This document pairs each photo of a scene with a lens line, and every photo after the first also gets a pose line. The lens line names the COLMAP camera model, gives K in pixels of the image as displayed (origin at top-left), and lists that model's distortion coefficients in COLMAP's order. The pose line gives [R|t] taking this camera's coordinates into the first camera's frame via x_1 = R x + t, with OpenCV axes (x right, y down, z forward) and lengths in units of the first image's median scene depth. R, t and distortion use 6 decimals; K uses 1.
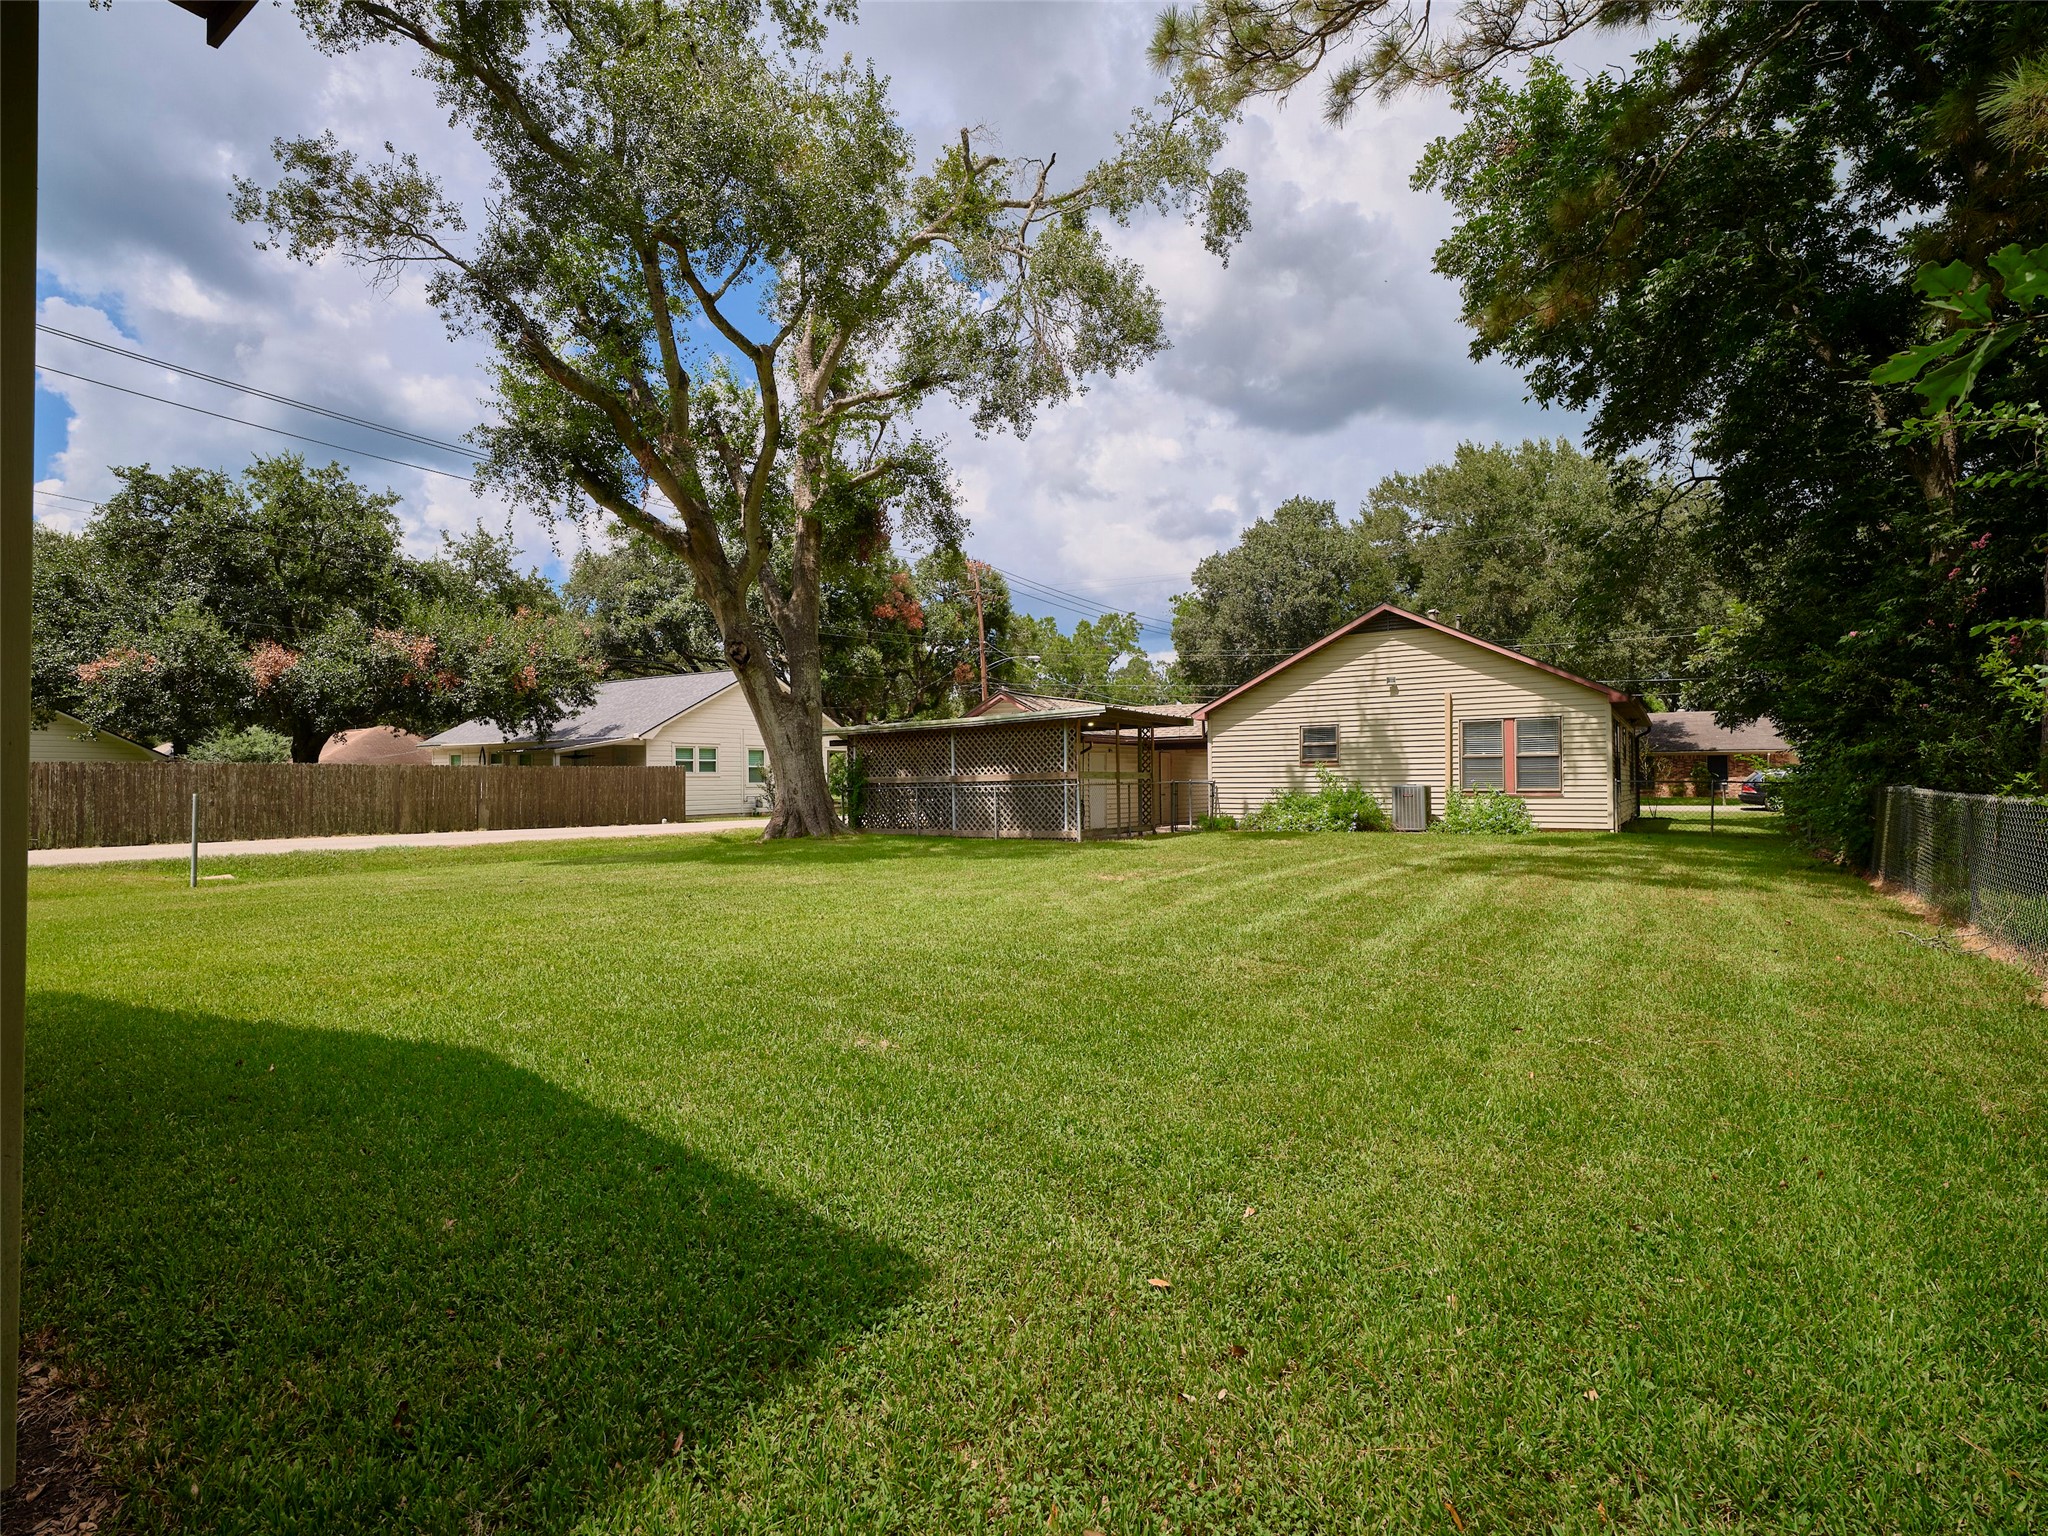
lens RADIAL K [[1021.7, 0, 1022.3], [0, 1021.7, 770.8], [0, 0, 1]] dist [-0.002228, -0.000043]
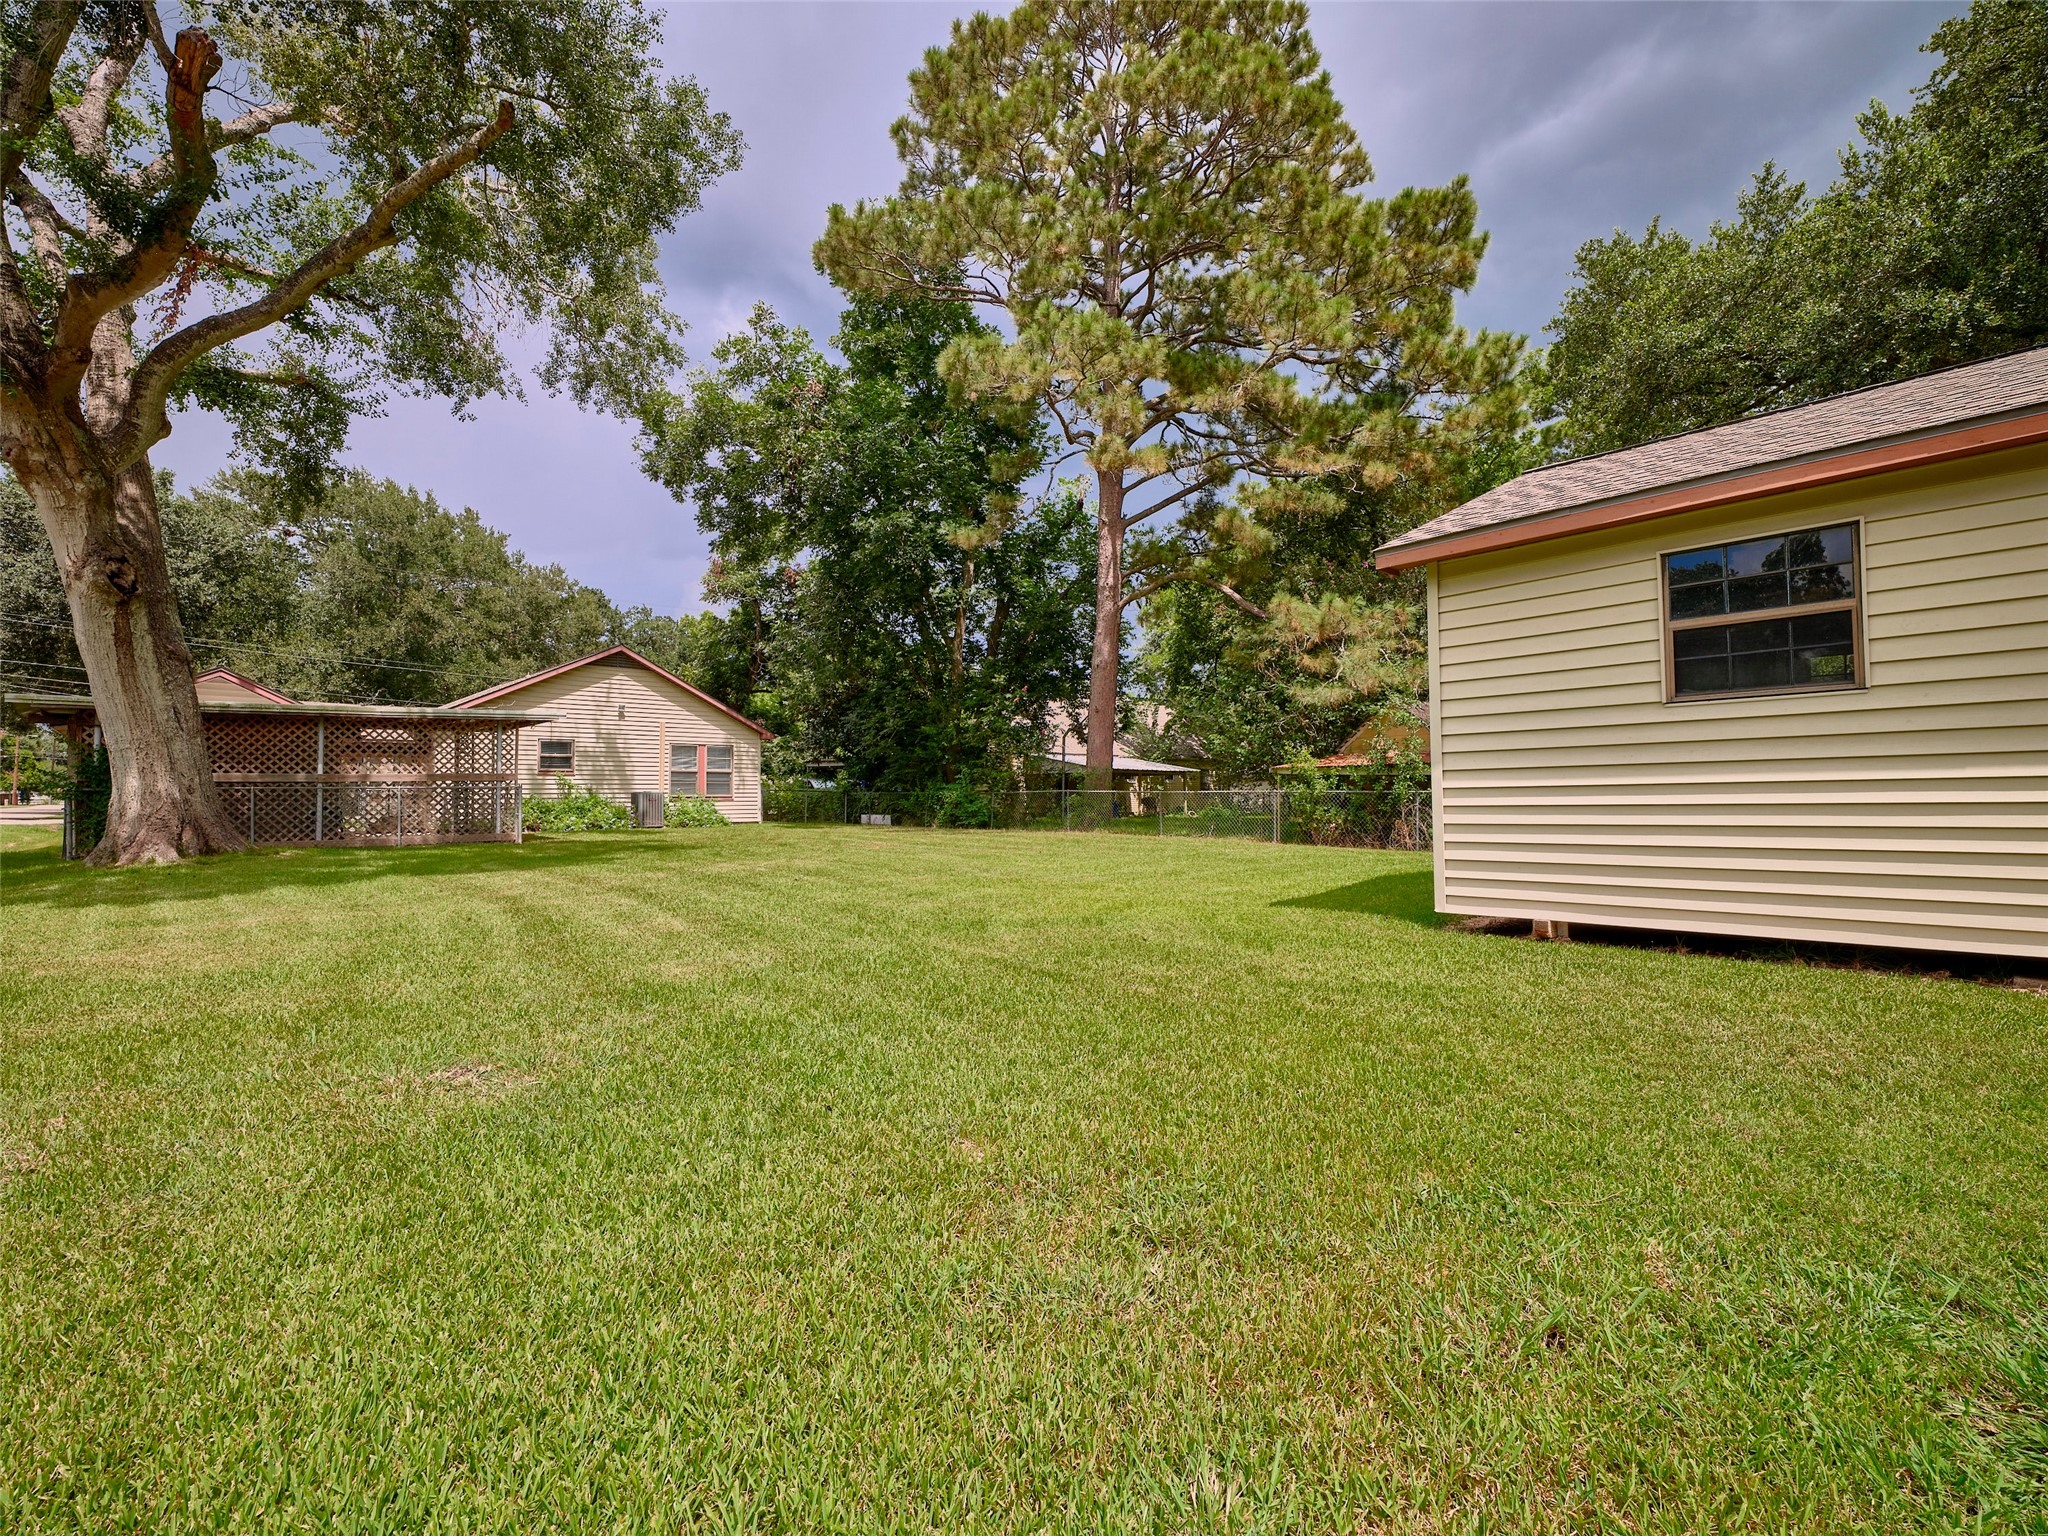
lens RADIAL K [[933.8, 0, 1025.5], [0, 933.8, 773.5], [0, 0, 1]] dist [0.001181, 0.000210]
pose [[0.248073, 0.030132, 0.968273, -0.614807], [-0.011155, 0.999539, -0.028247, 0.018173], [-0.968677, -0.003793, 0.248295, 0.241708]]
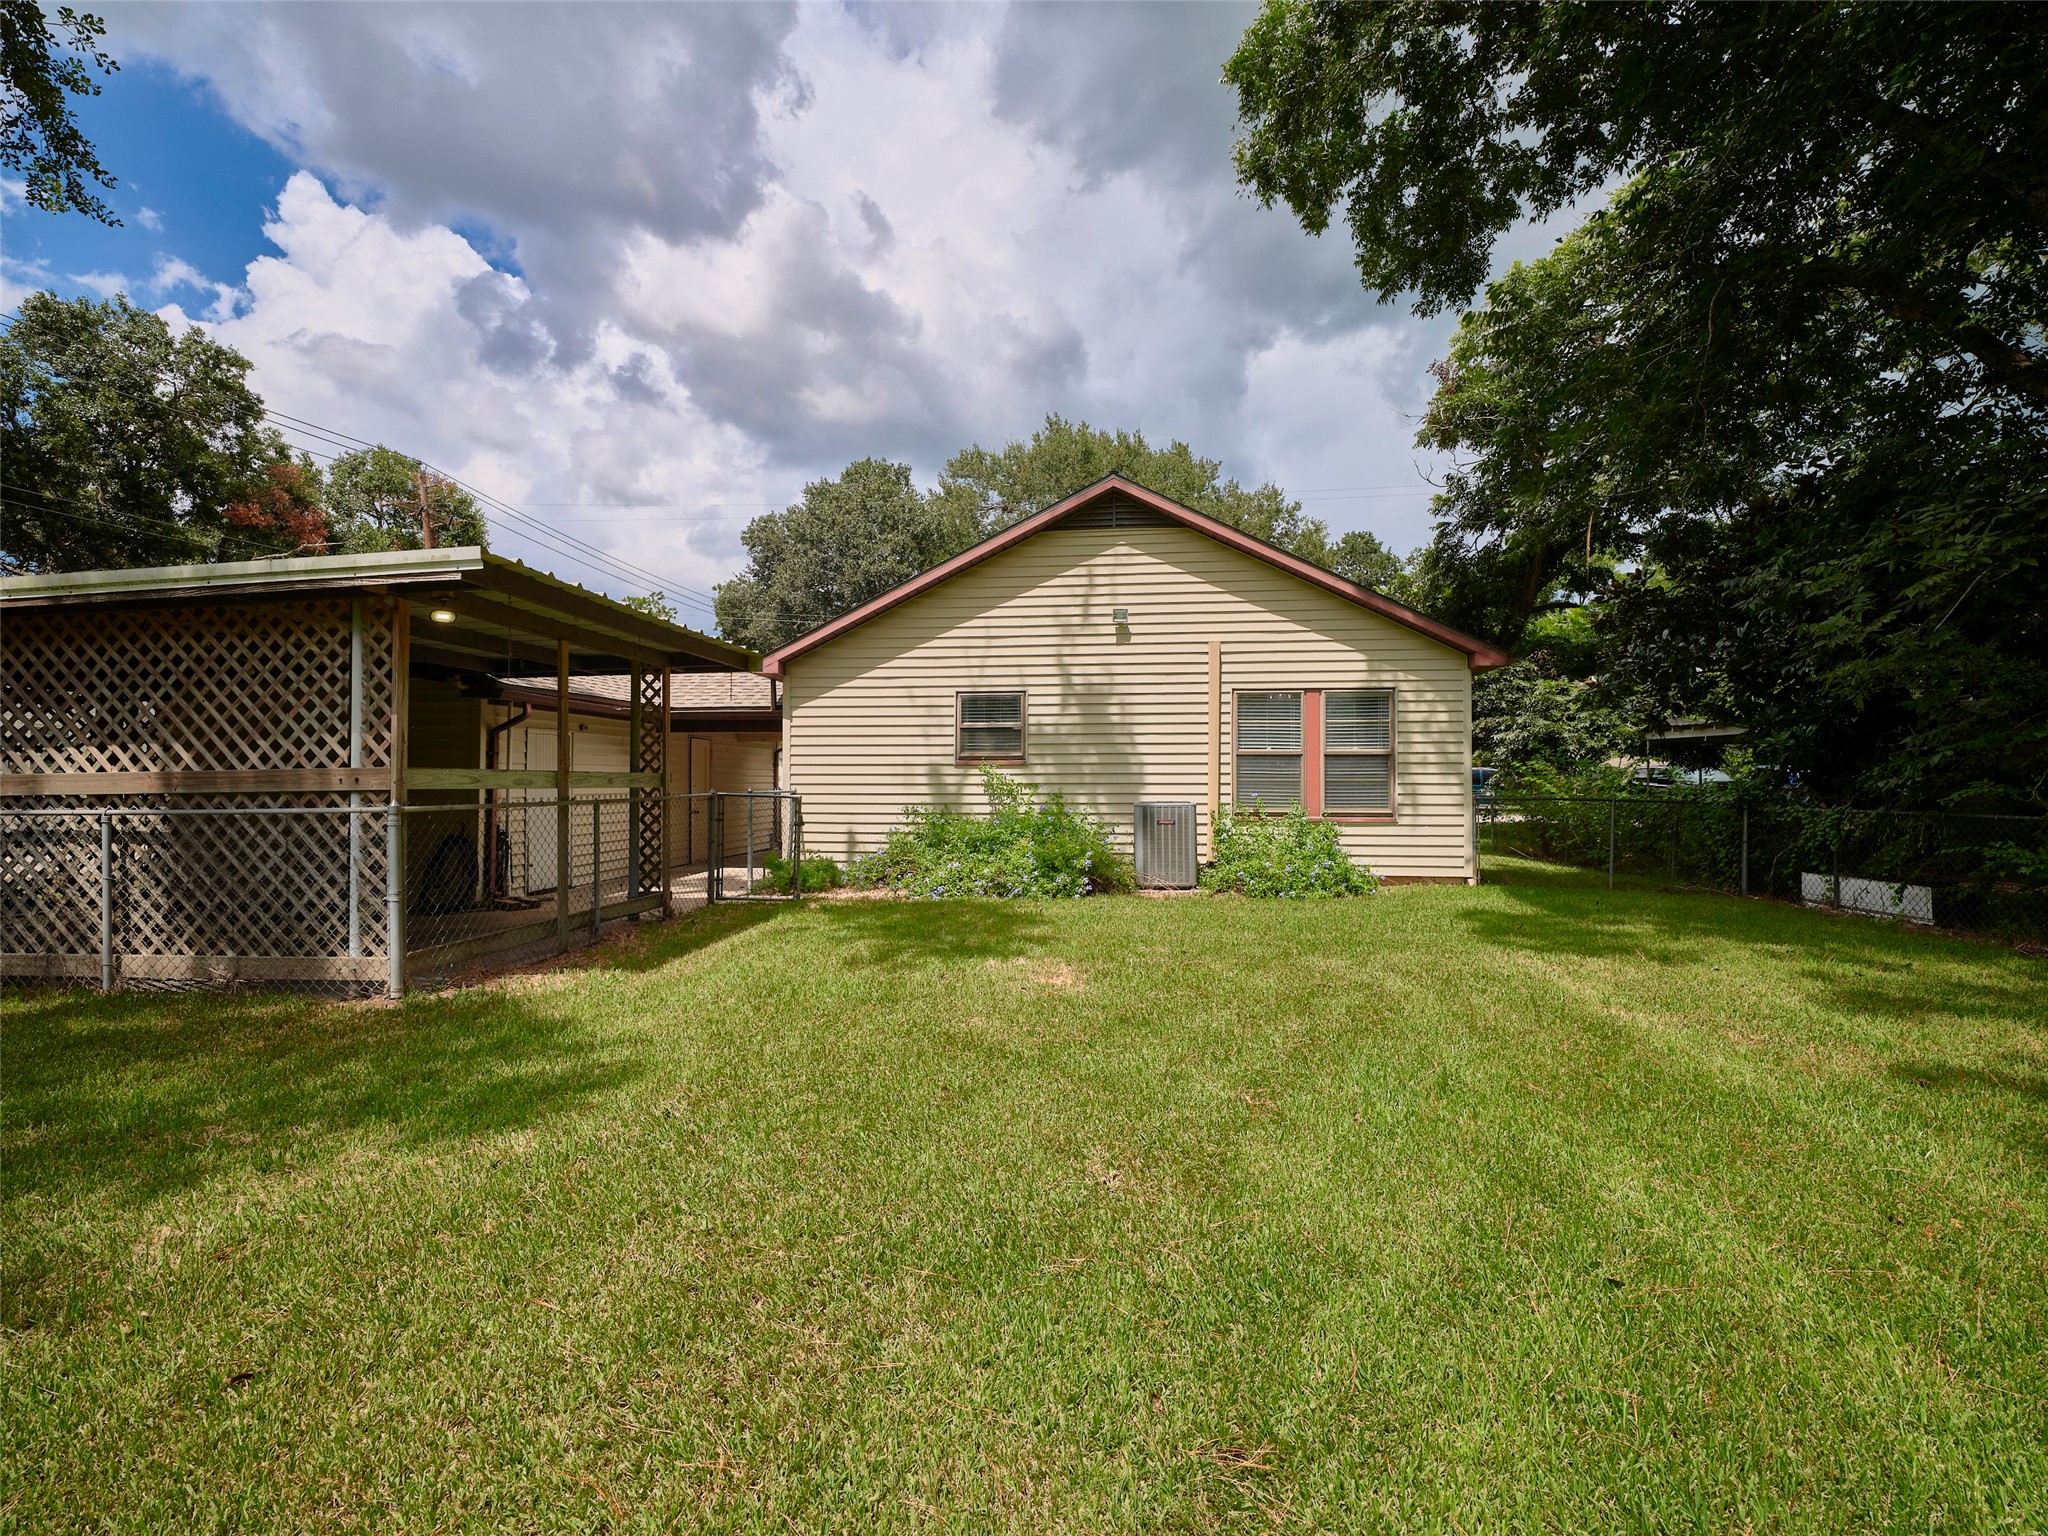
lens RADIAL K [[933.8, 0, 1017.2], [0, 933.8, 774.7], [0, 0, 1]] dist [0.001181, 0.000210]
pose [[0.896027, 0.013034, 0.443809, 0.083915], [-0.013808, 0.999904, -0.001489, 0.000665], [-0.443785, -0.004794, 0.896120, 0.565628]]
